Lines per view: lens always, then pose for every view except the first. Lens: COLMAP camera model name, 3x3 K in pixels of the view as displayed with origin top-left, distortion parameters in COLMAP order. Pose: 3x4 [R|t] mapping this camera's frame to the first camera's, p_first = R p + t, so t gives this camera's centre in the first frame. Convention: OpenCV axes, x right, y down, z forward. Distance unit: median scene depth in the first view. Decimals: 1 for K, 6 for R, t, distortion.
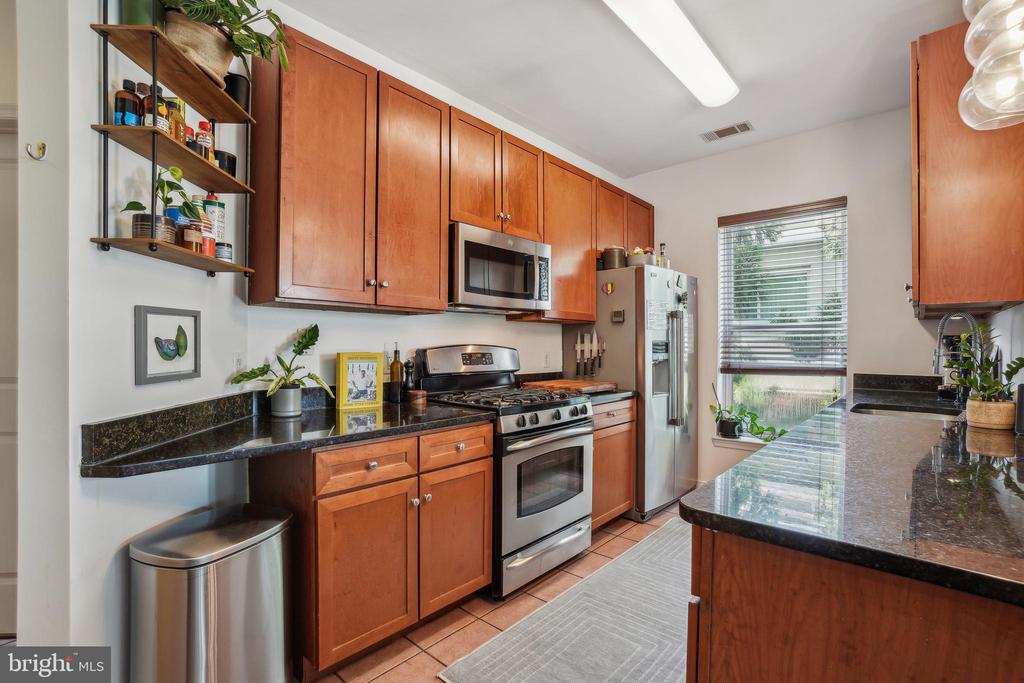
lens RADIAL K [[477.8, 0, 513.2], [0, 477.8, 346.5], [0, 0, 1]] dist [-0.032975, 0.000378]
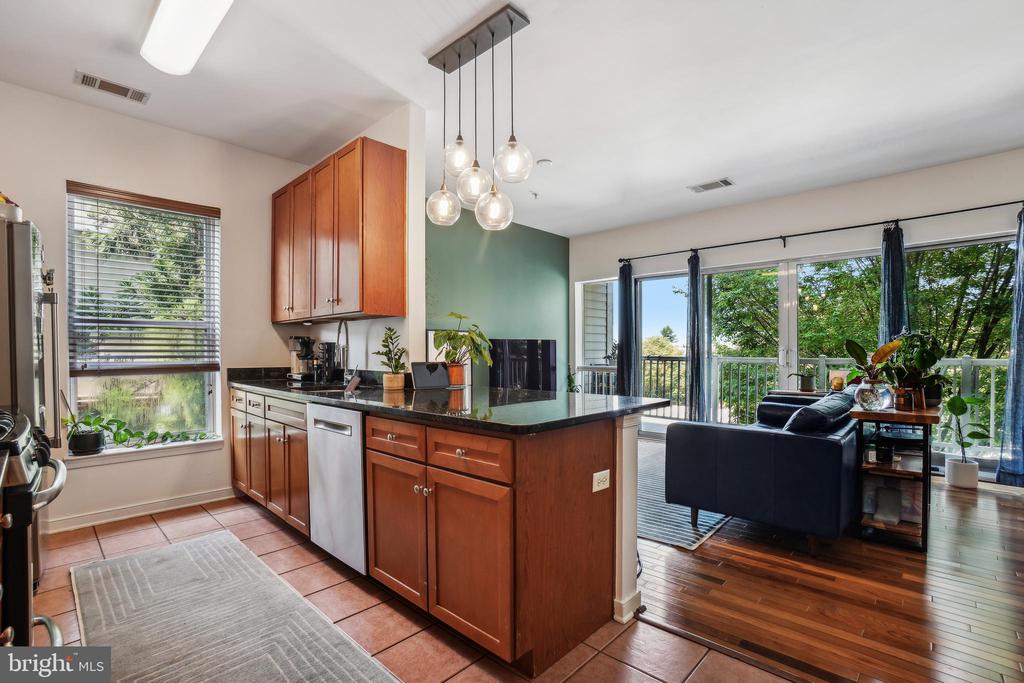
lens RADIAL K [[465.5, 0, 513.6], [0, 465.5, 354.1], [0, 0, 1]] dist [-0.021055, 0.000334]
pose [[0.023701, -0.006247, 0.999700, -0.491526], [0.003710, 0.999974, 0.006160, 0.025898], [-0.999712, 0.003563, 0.023724, 0.375275]]
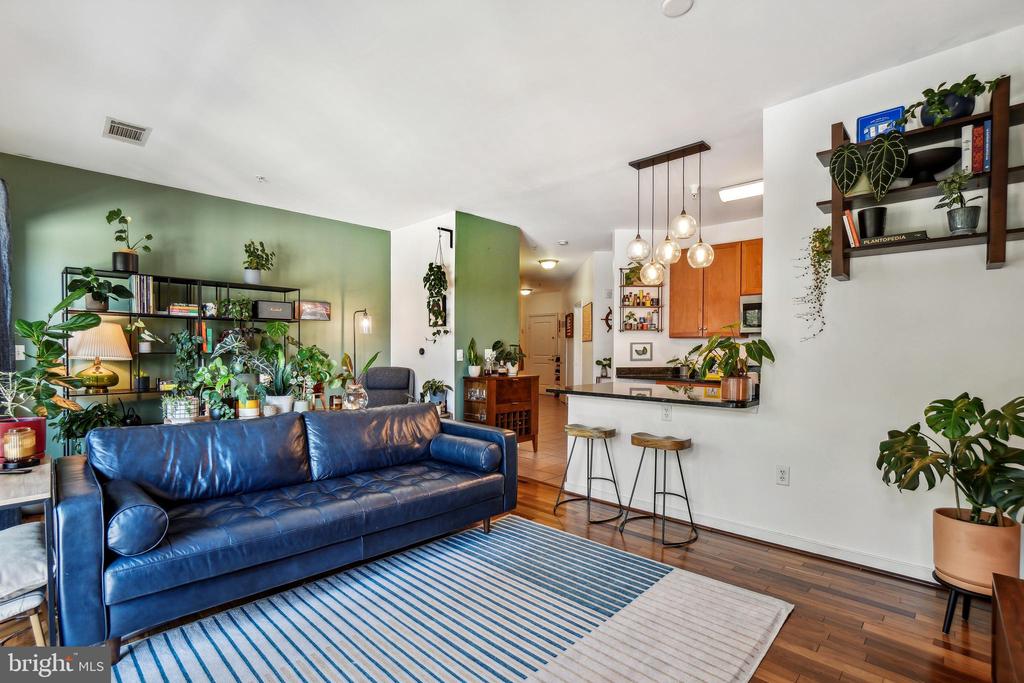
lens RADIAL K [[477.8, 0, 513.2], [0, 477.8, 346.5], [0, 0, 1]] dist [-0.032975, 0.000378]
pose [[-0.036477, -0.008538, -0.999298, 2.087439], [-0.005162, 0.999952, -0.008355, -0.004357], [0.999321, 0.004854, -0.036519, 0.037288]]
